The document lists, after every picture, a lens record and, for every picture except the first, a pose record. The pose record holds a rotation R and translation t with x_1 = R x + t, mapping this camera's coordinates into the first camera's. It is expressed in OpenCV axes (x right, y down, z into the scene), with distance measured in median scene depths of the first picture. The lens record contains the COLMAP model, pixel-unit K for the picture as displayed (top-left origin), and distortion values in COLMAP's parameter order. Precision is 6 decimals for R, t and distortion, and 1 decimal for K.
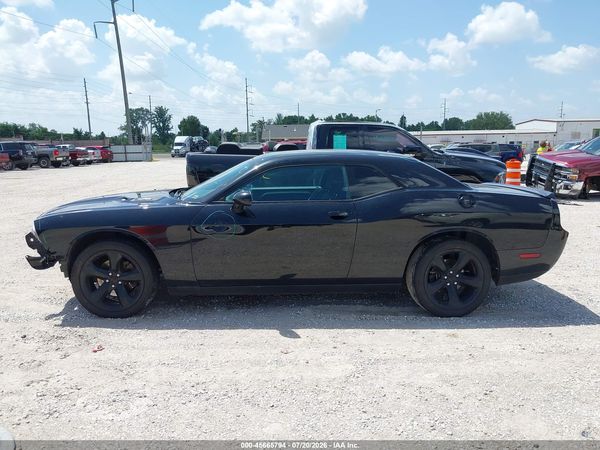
lens RADIAL K [[470.4, 0, 294.4], [0, 470.4, 232.5], [0, 0, 1]] dist [-0.000618, -0.005165]
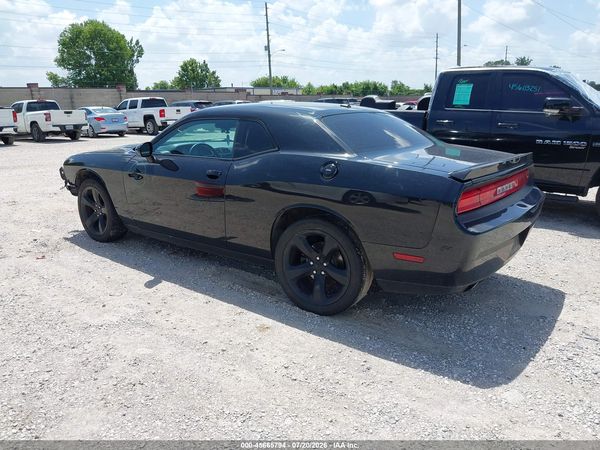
lens RADIAL K [[470.4, 0, 294.4], [0, 470.4, 232.5], [0, 0, 1]] dist [-0.000618, -0.005165]
pose [[0.766444, 0.163224, -0.621226, 0.806095], [-0.106487, 0.986079, 0.127707, -0.057330], [0.633422, -0.031728, 0.773155, 0.366523]]
